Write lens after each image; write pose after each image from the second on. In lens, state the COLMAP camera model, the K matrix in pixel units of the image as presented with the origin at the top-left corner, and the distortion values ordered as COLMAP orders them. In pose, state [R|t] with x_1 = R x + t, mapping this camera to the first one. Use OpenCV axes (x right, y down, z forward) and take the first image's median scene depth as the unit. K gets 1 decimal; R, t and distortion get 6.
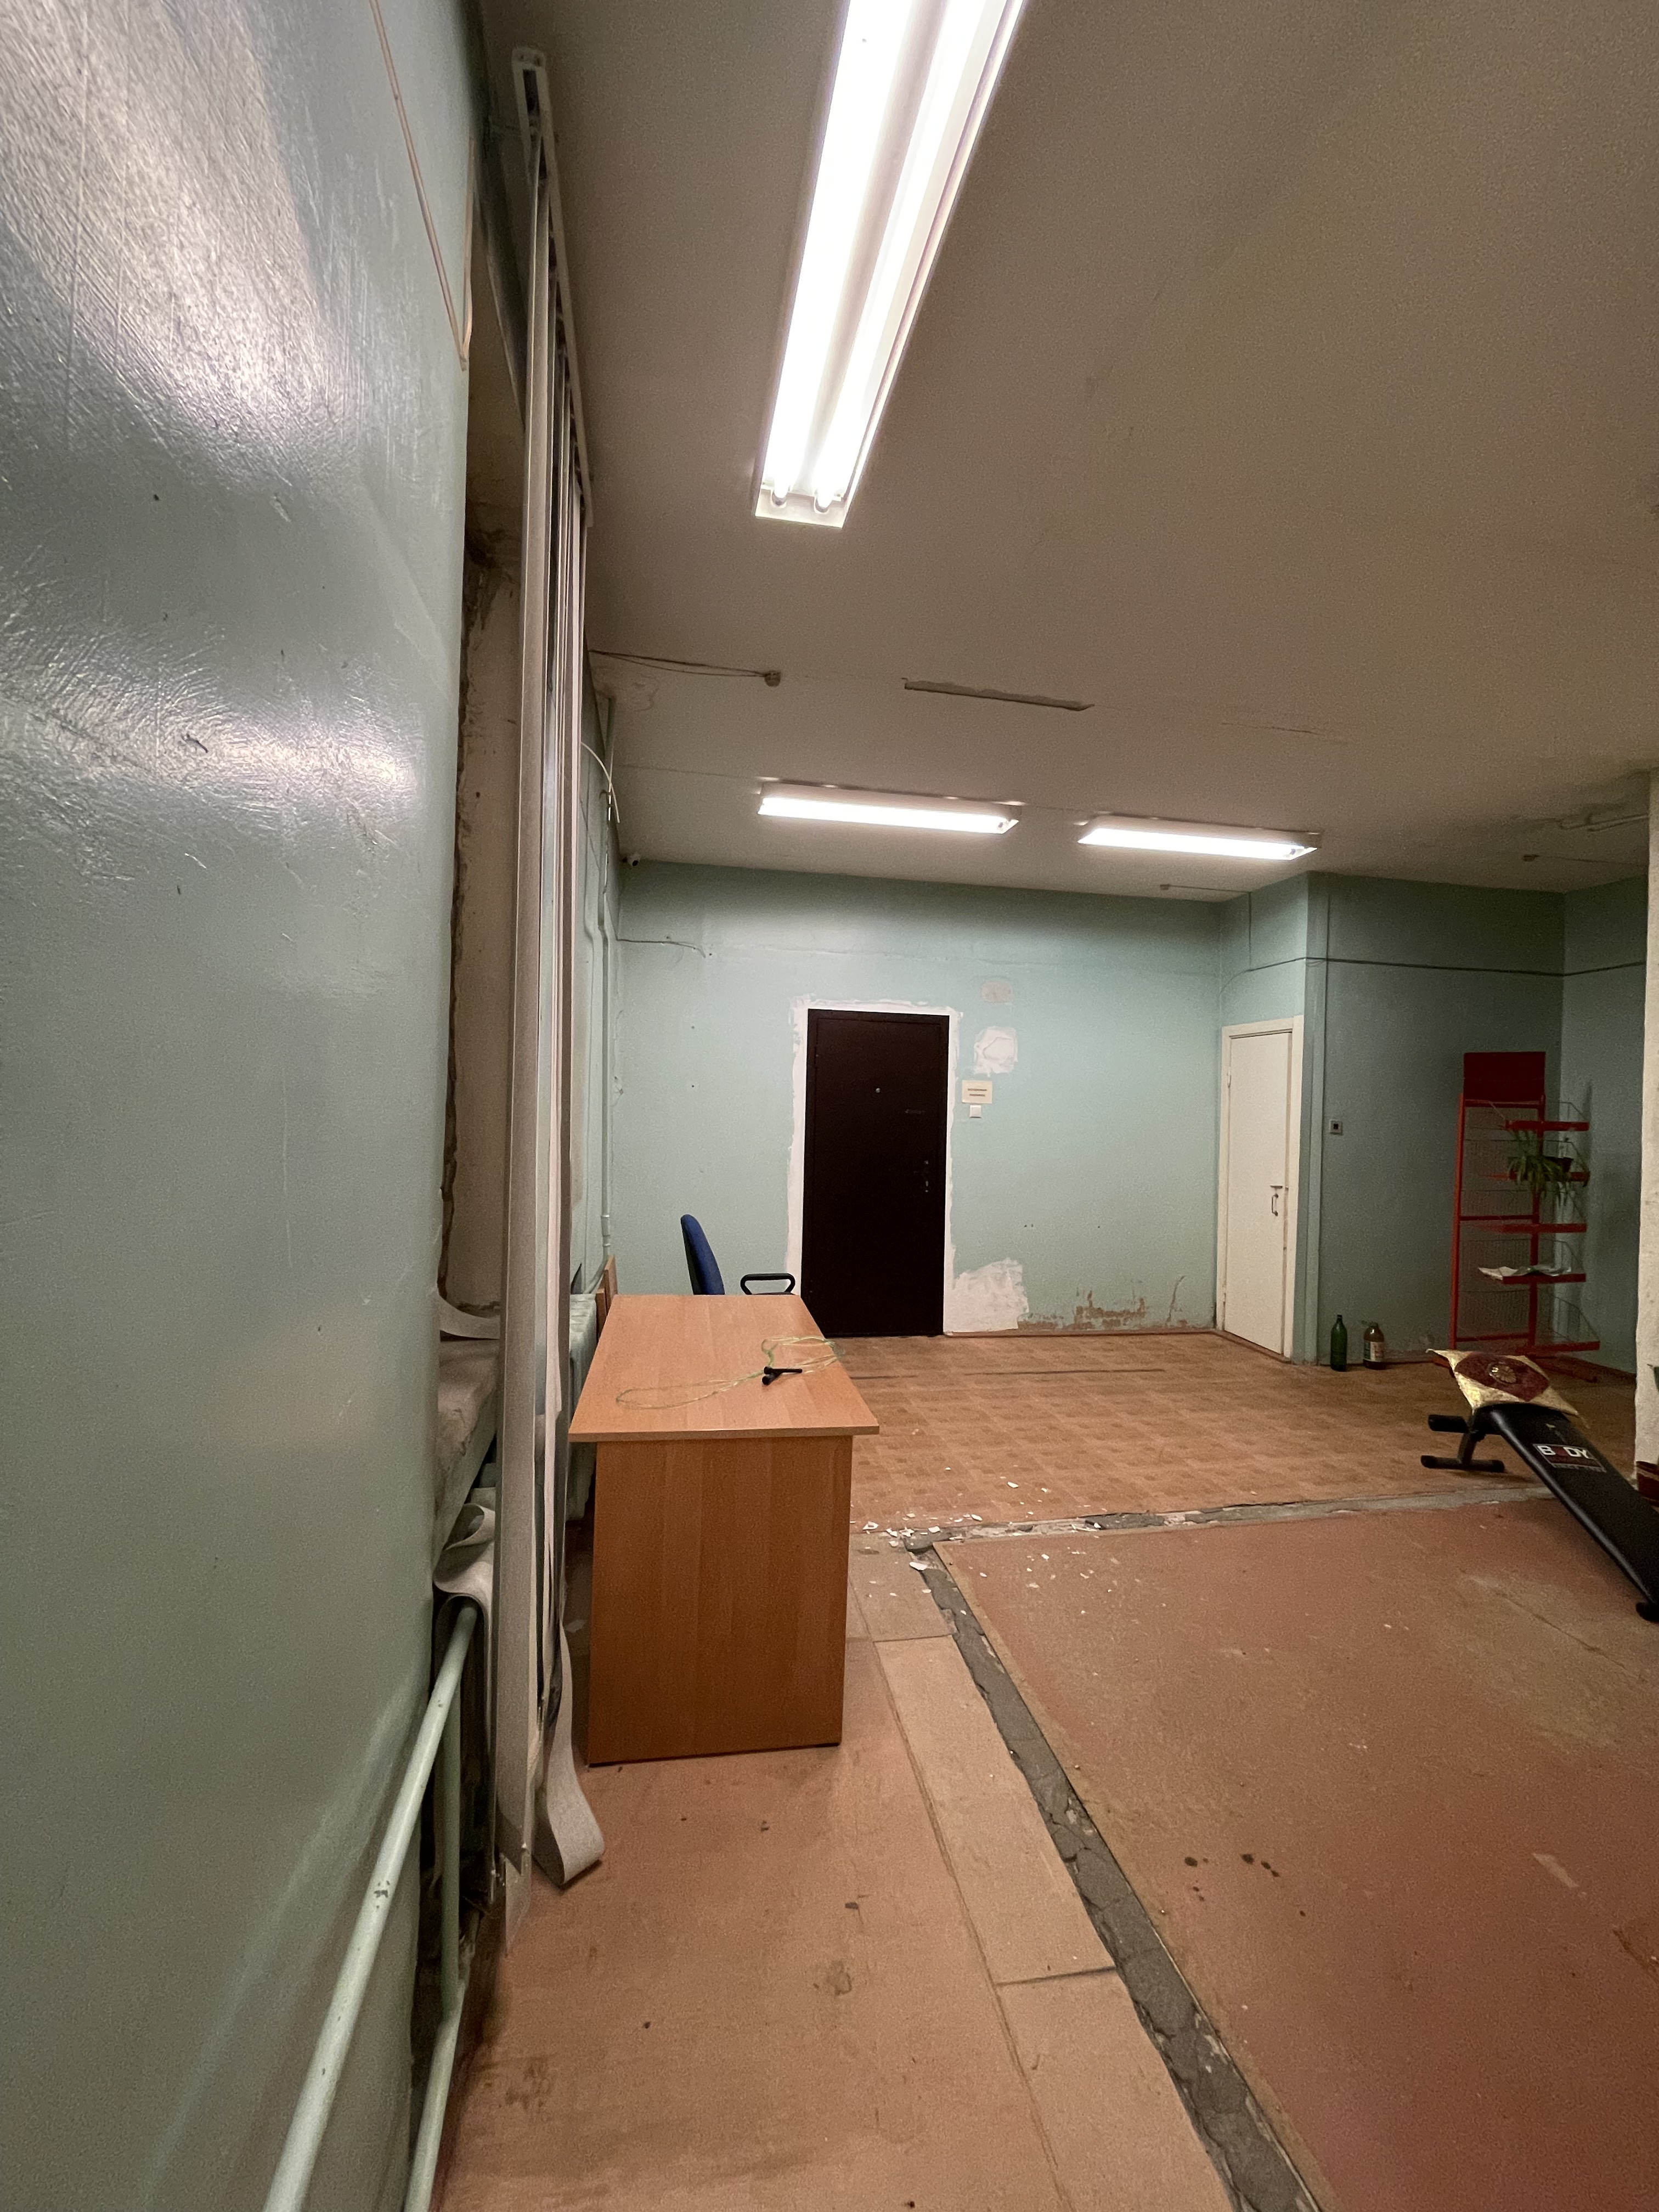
lens RADIAL K [[901.8, 0, 829.5], [0, 901.8, 1106.0], [0, 0, 1]] dist [0.001408, 0.000181]
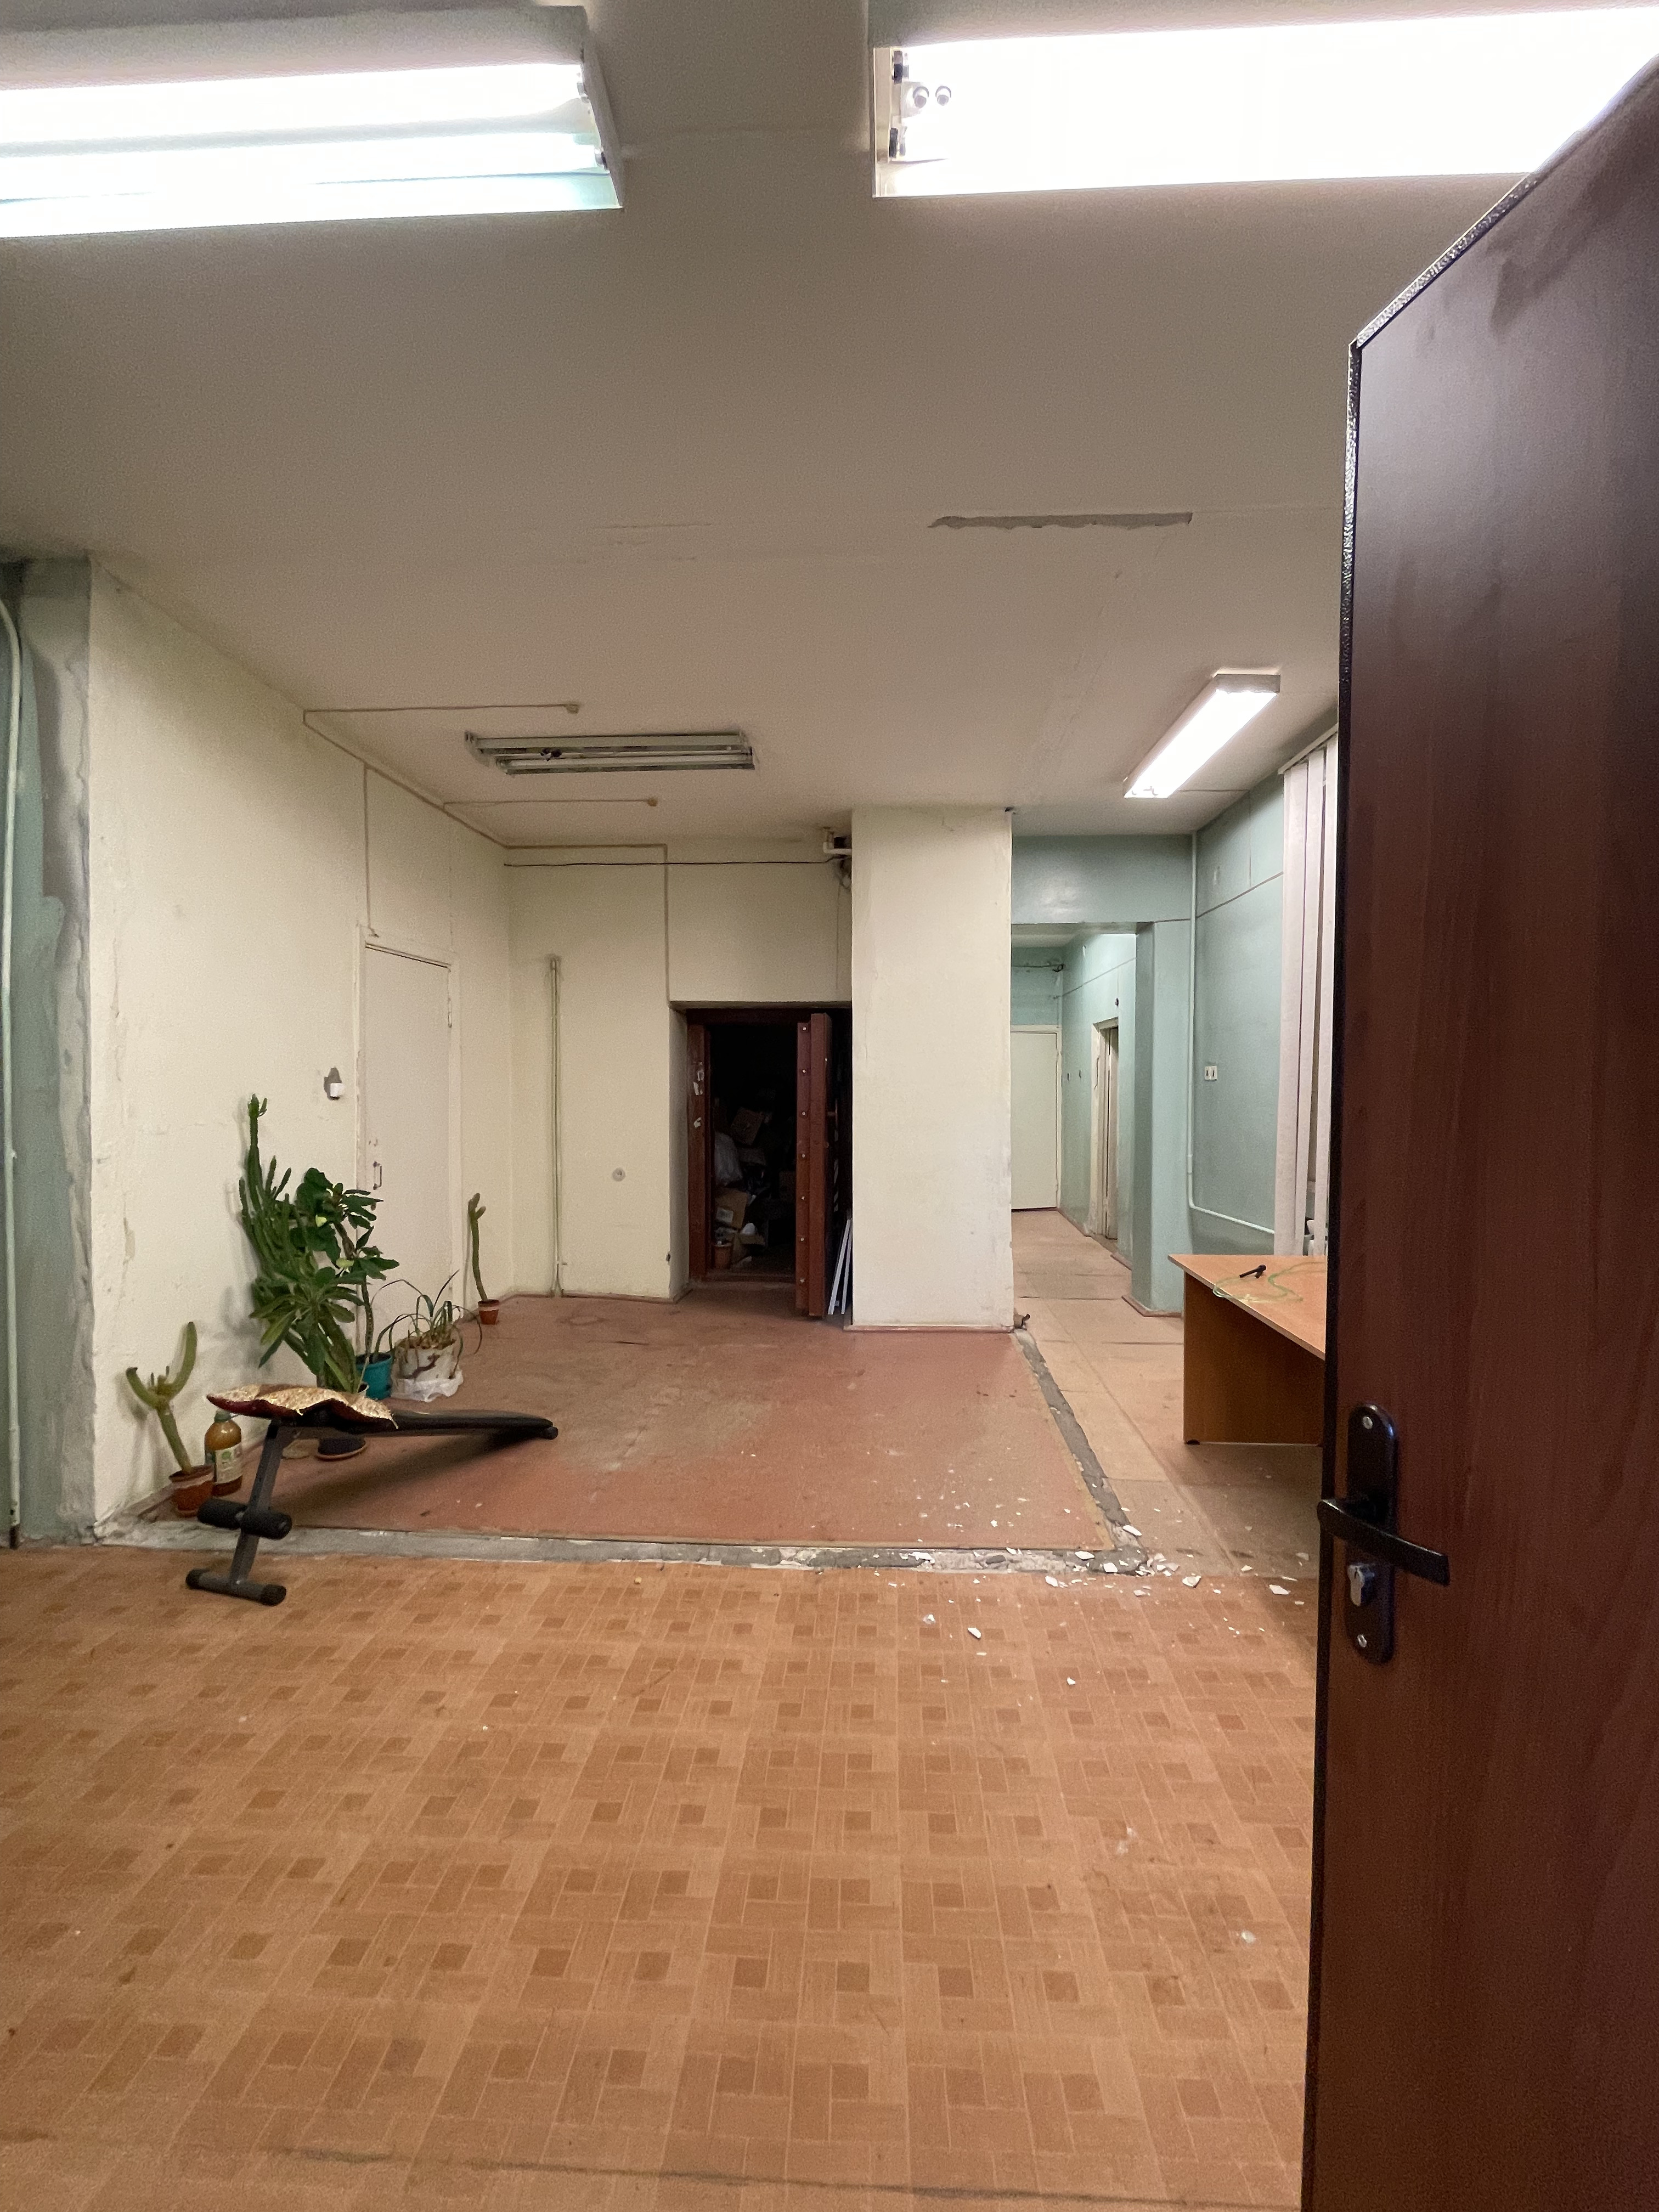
lens RADIAL K [[901.8, 0, 829.5], [0, 901.8, 1106.0], [0, 0, 1]] dist [0.001408, 0.000181]
pose [[-0.969393, -0.037338, 0.242657, 0.113005], [-0.031141, 0.999085, 0.029325, 0.017090], [-0.243530, 0.020871, -0.969669, 1.159773]]
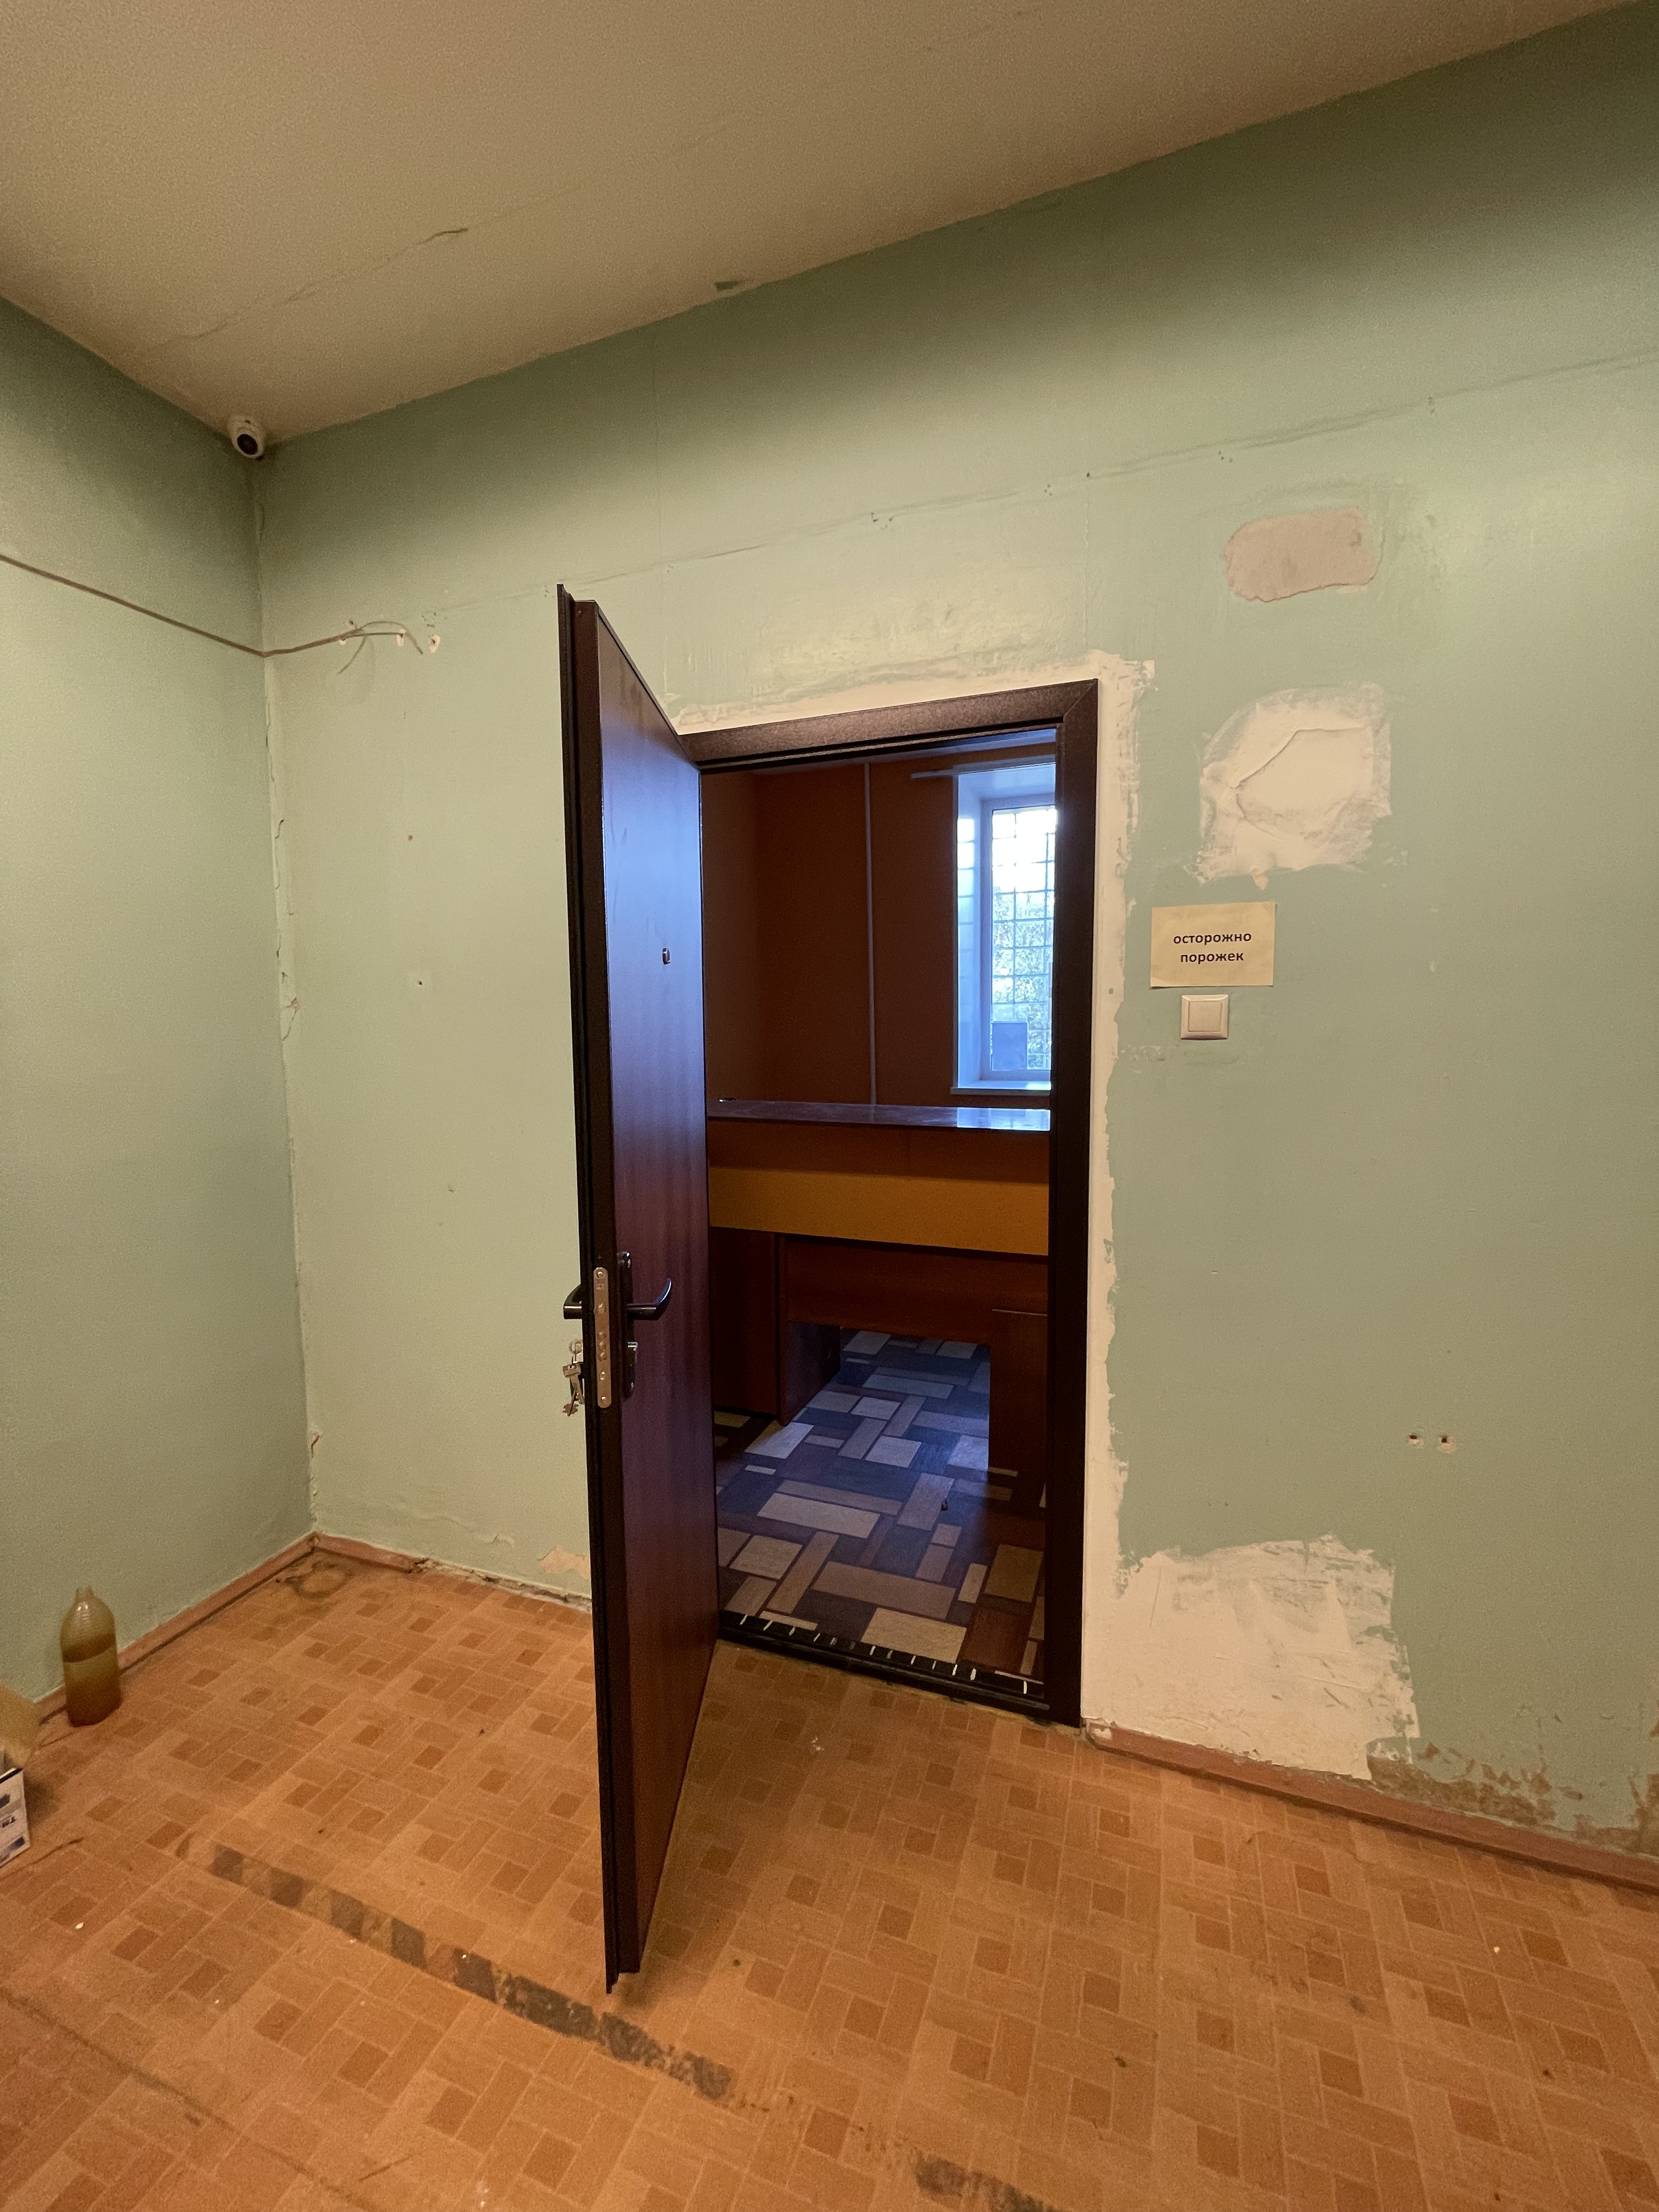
lens RADIAL K [[901.8, 0, 829.5], [0, 901.8, 1106.0], [0, 0, 1]] dist [0.001408, 0.000181]
pose [[0.855313, 0.018071, -0.517797, 0.243304], [0.036123, 0.994880, 0.094390, 0.003702], [0.516851, -0.099437, 0.850281, 0.813977]]
